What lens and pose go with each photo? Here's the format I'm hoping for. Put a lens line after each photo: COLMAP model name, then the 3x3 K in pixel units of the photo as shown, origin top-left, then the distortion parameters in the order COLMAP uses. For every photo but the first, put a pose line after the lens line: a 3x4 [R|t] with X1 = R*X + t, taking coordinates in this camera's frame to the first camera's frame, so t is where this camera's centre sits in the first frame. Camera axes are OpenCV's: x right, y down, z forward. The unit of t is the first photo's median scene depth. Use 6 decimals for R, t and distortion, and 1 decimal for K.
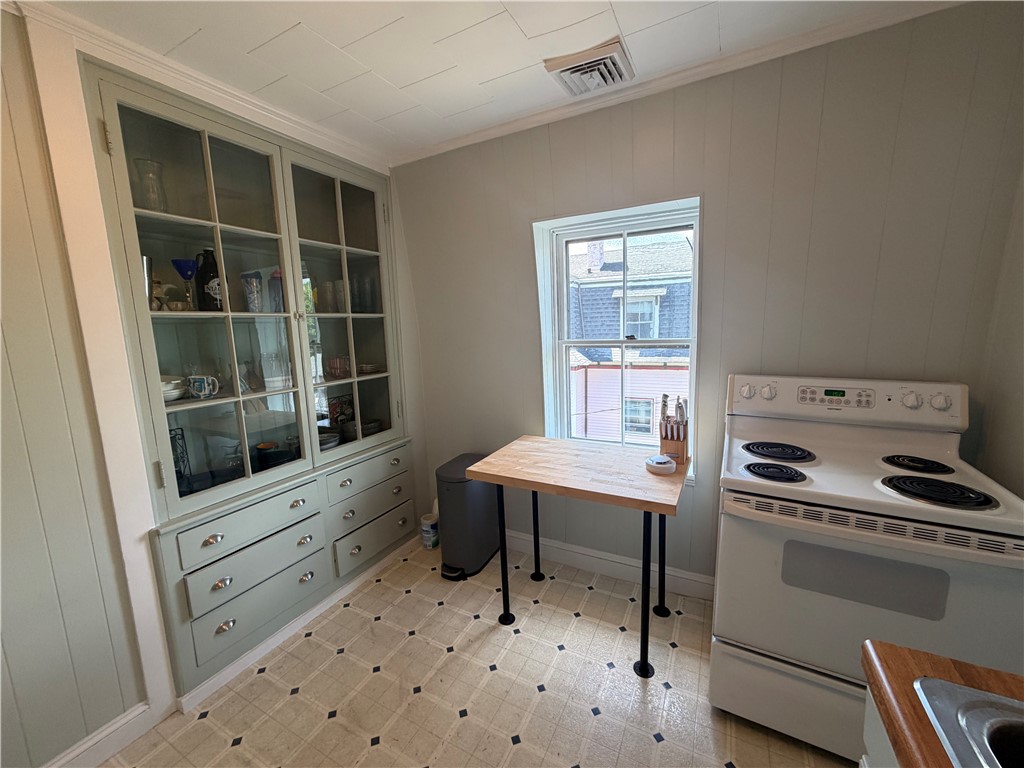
lens RADIAL K [[409.1, 0, 511.9], [0, 409.1, 383.3], [0, 0, 1]] dist [-0.001411, 0.000668]
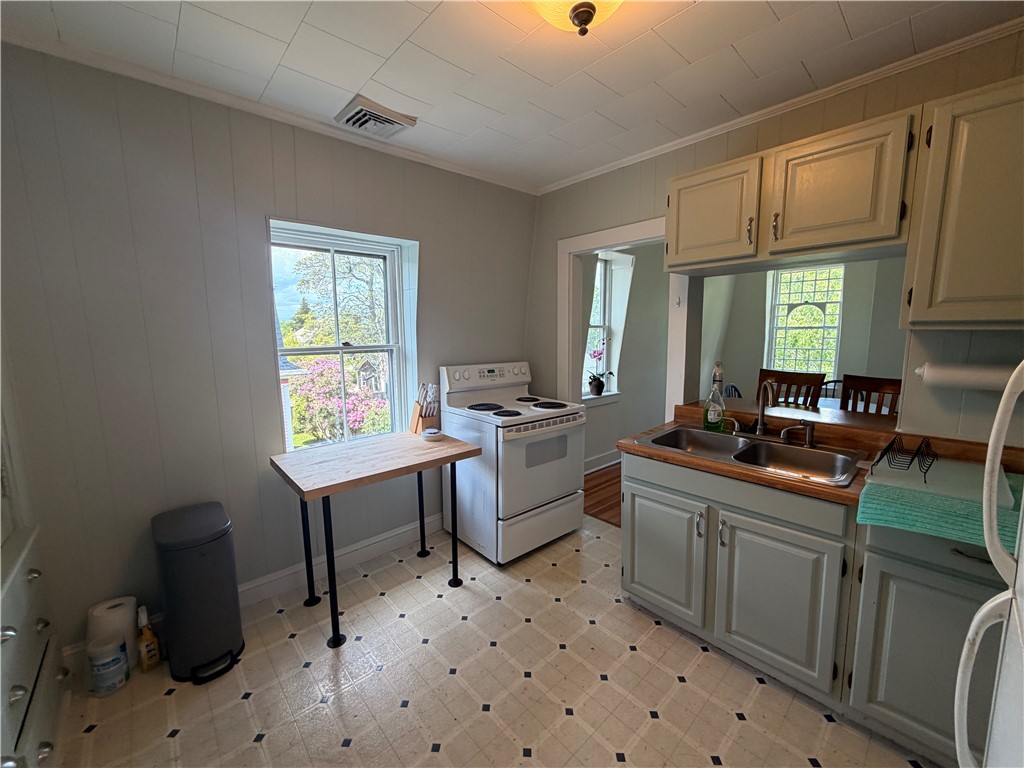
lens RADIAL K [[409.1, 0, 512.0], [0, 409.1, 383.3], [0, 0, 1]] dist [-0.001411, 0.000668]
pose [[0.336404, -0.091978, 0.937215, -0.749449], [0.136331, 0.989491, 0.048174, 0.001165], [-0.931797, 0.111566, 0.345409, 0.252776]]
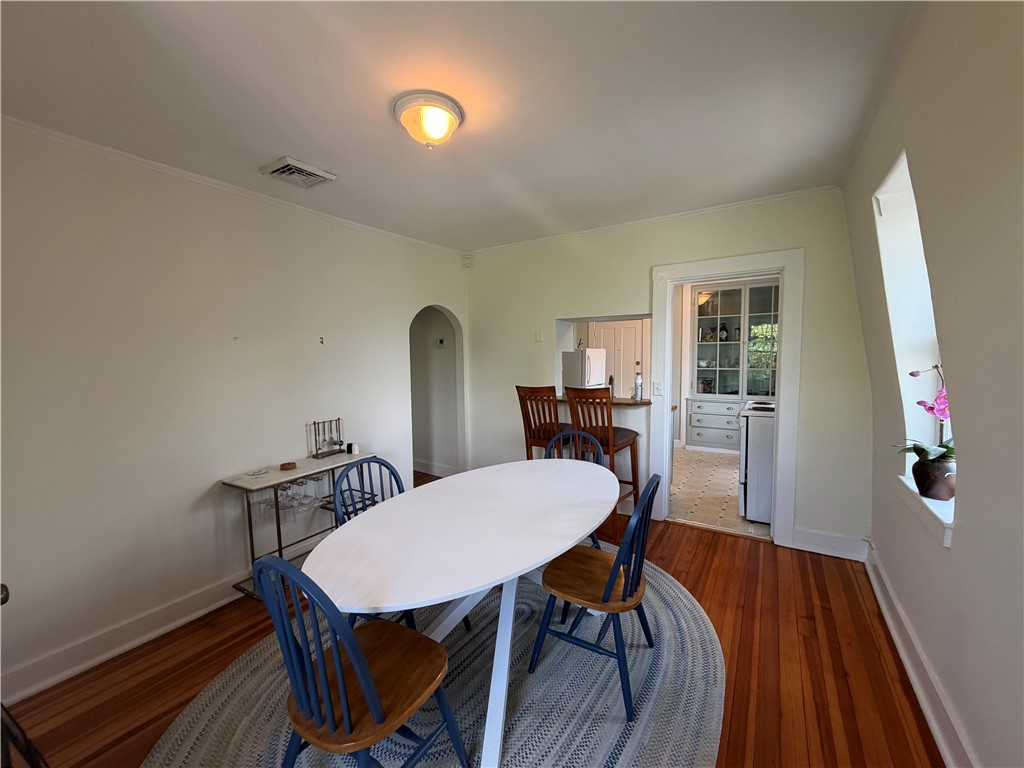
lens RADIAL K [[409.1, 0, 517.8], [0, 409.1, 384.9], [0, 0, 1]] dist [-0.001411, 0.000668]
pose [[-0.065914, 0.107053, -0.992066, 3.707590], [-0.129771, 0.984864, 0.114898, -0.004395], [0.989351, 0.136314, -0.051024, -0.513724]]
